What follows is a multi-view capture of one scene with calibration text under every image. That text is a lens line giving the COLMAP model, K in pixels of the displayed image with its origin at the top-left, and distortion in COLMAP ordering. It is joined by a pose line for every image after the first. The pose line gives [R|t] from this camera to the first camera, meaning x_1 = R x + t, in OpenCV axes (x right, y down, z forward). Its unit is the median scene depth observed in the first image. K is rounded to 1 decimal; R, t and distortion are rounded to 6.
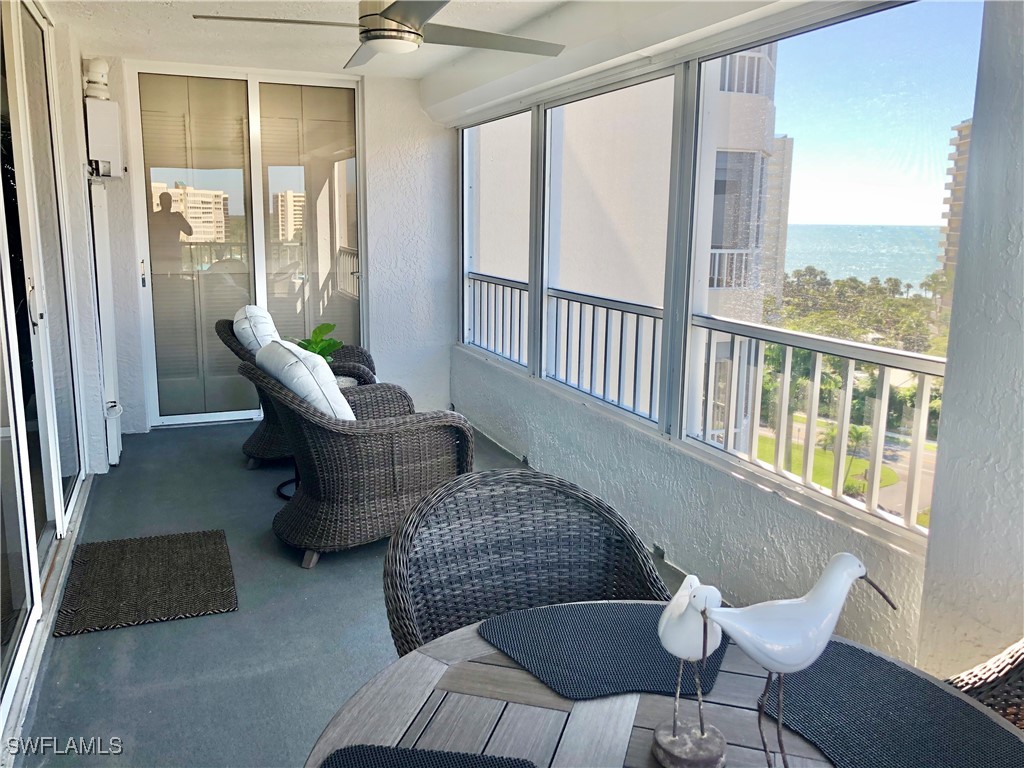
lens RADIAL K [[832.8, 0, 510.2], [0, 832.8, 380.1], [0, 0, 1]] dist [0.007164, 0.002060]
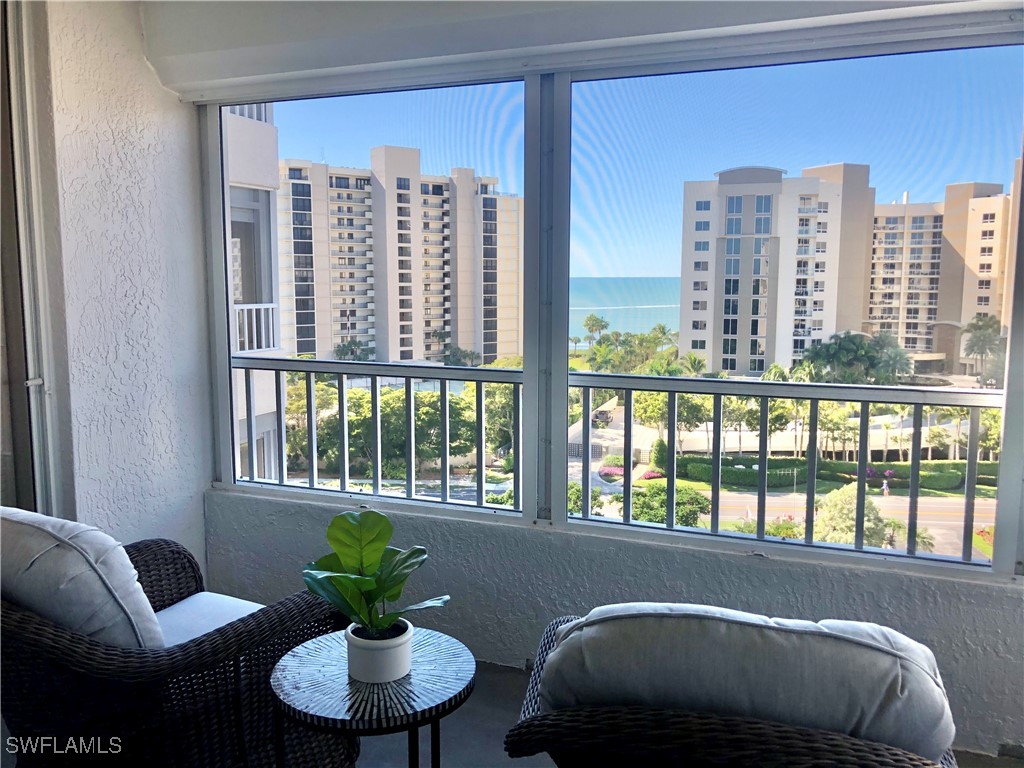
lens RADIAL K [[832.8, 0, 510.2], [0, 832.8, 380.1], [0, 0, 1]] dist [0.007164, 0.002060]
pose [[0.686733, -0.095894, 0.720557, -0.338792], [0.138275, 0.990394, 0.000021, -0.090243], [-0.713637, 0.099621, 0.693396, 0.480285]]
